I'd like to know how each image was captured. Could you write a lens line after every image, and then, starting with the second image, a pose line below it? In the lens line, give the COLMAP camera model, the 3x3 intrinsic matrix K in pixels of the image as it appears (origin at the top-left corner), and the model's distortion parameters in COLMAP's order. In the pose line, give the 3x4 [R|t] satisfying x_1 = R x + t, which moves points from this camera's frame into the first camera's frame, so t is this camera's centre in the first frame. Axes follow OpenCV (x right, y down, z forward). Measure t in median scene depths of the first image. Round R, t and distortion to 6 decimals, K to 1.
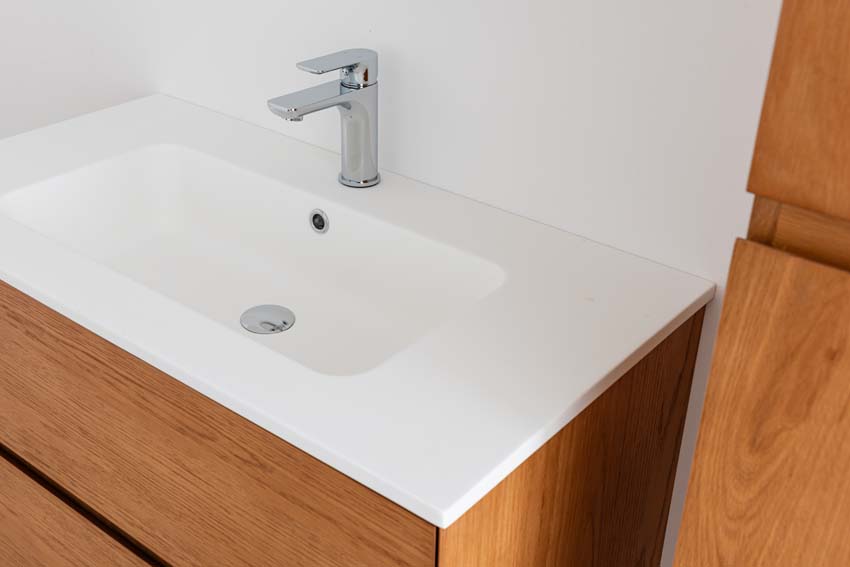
lens RADIAL K [[998.9, 0, 420.4], [0, 998.9, 284.9], [0, 0, 1]] dist [0.026372, 0.000000]
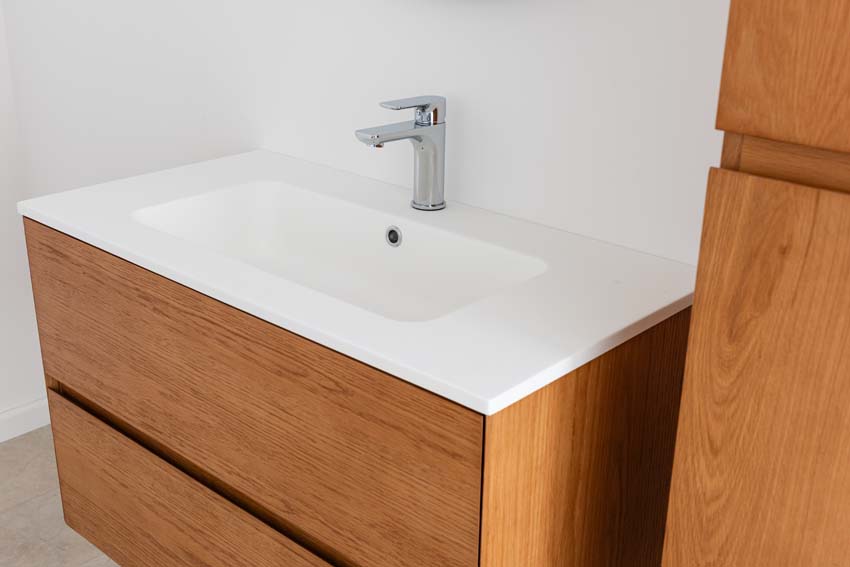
lens RADIAL K [[998.9, 0, 425.4], [0, 998.9, 291.7], [0, 0, 1]] dist [0.026372, 0.000000]
pose [[0.997903, 0.016139, -0.062680, 0.016856], [-0.024448, 0.990660, -0.134147, 0.221293], [0.059929, 0.135398, 0.988977, -0.230717]]
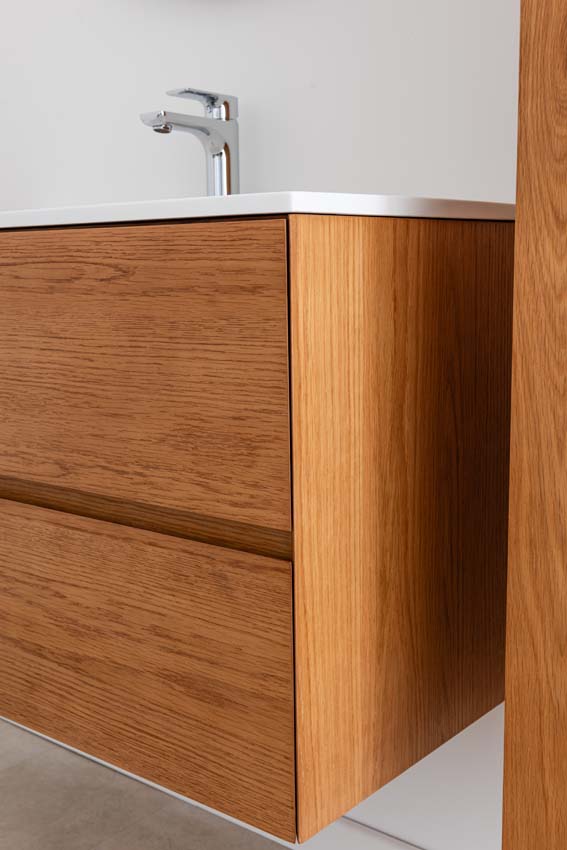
lens RADIAL K [[998.9, 0, 281.7], [0, 998.9, 428.8], [0, 0, 1]] dist [0.026372, 0.000000]
pose [[0.999276, -0.034923, -0.015100, 0.016785], [0.027309, 0.934677, -0.354448, 0.710189], [0.026492, 0.353779, 0.934954, 0.076347]]
